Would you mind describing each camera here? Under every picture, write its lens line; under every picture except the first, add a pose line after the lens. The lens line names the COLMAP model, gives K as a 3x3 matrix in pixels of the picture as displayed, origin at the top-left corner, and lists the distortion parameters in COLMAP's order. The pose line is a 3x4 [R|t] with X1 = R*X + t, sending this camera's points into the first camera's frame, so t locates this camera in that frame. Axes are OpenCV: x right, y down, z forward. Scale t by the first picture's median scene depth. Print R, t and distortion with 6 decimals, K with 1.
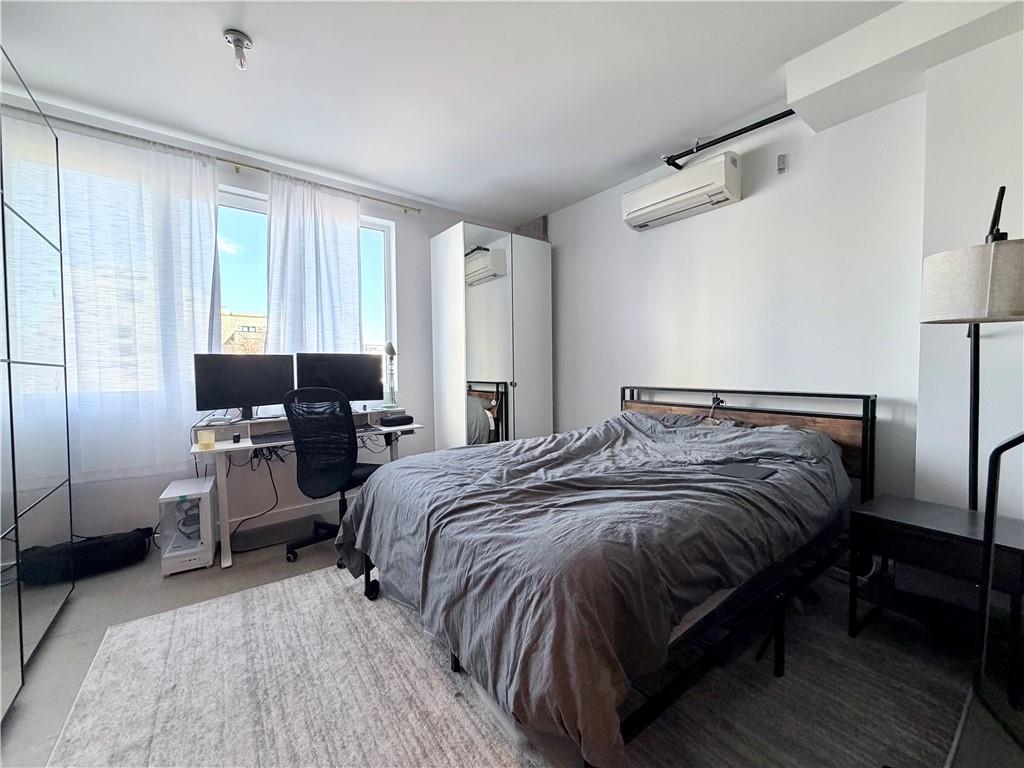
lens RADIAL K [[410.1, 0, 509.7], [0, 410.1, 383.4], [0, 0, 1]] dist [0.001661, 0.000409]
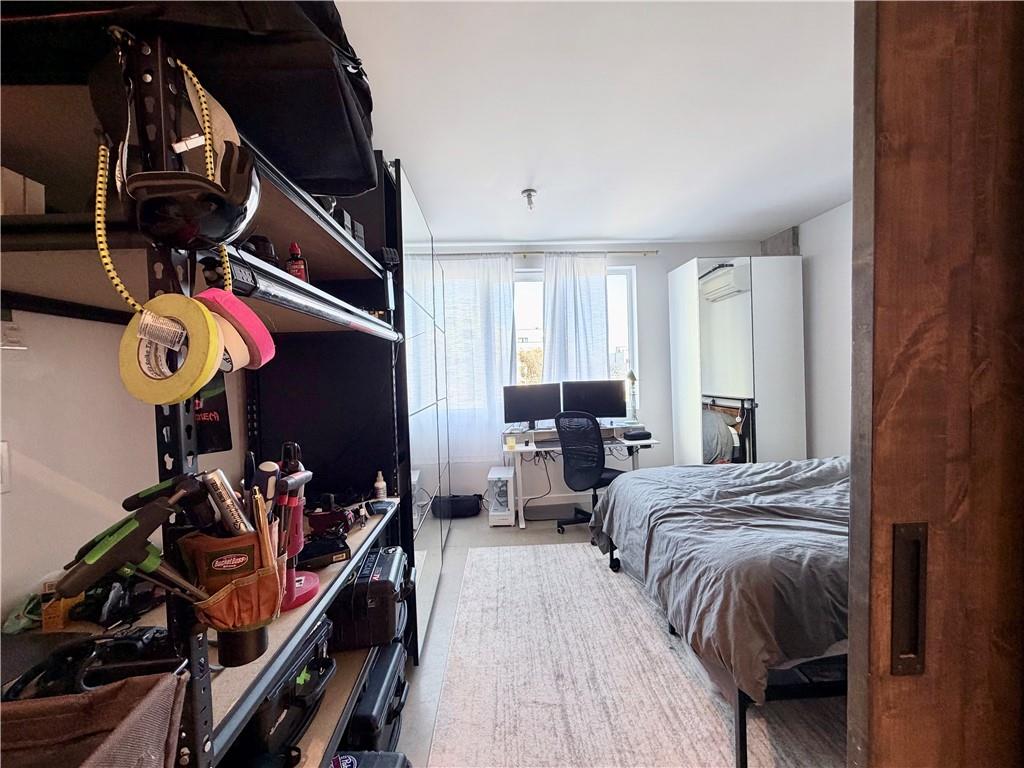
lens RADIAL K [[410.1, 0, 509.7], [0, 410.1, 383.4], [0, 0, 1]] dist [0.001661, 0.000409]
pose [[0.826445, -0.006935, -0.562975, 0.147006], [0.007027, 0.999973, -0.002003, -0.097355], [0.562974, -0.002301, 0.826471, -0.319355]]
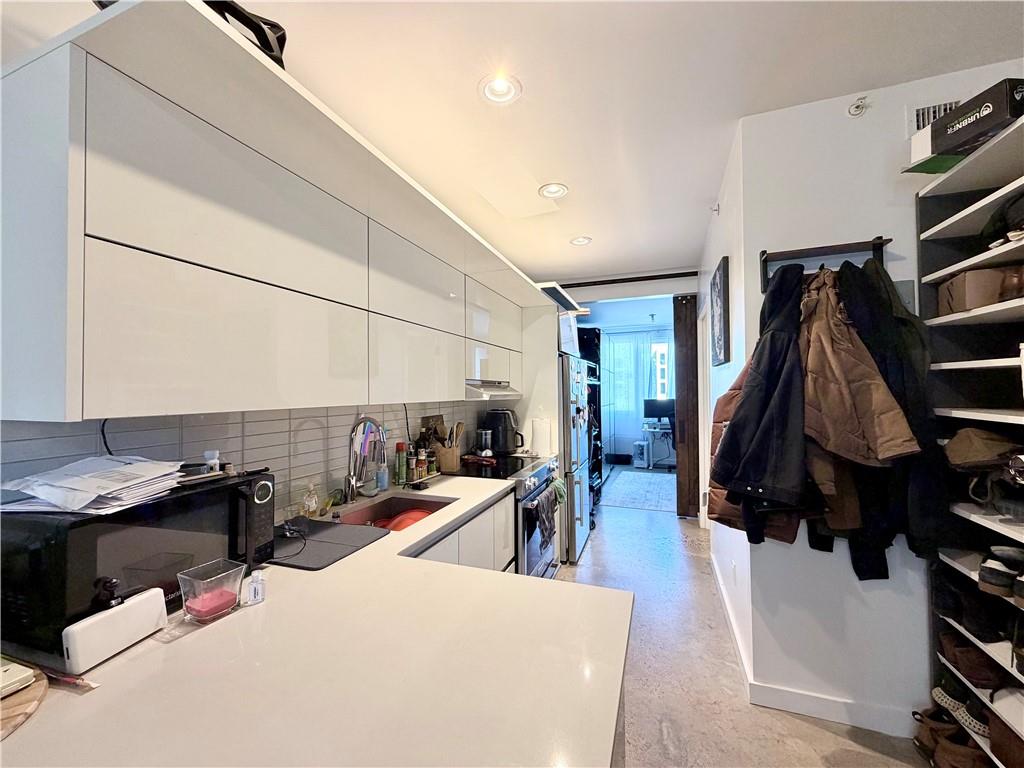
lens RADIAL K [[410.1, 0, 509.7], [0, 410.1, 383.4], [0, 0, 1]] dist [0.001661, 0.000409]
pose [[0.535346, -0.010703, -0.844565, 1.568909], [-0.021234, 0.999433, -0.026126, -0.107660], [0.844366, 0.031920, 0.534815, -1.811626]]
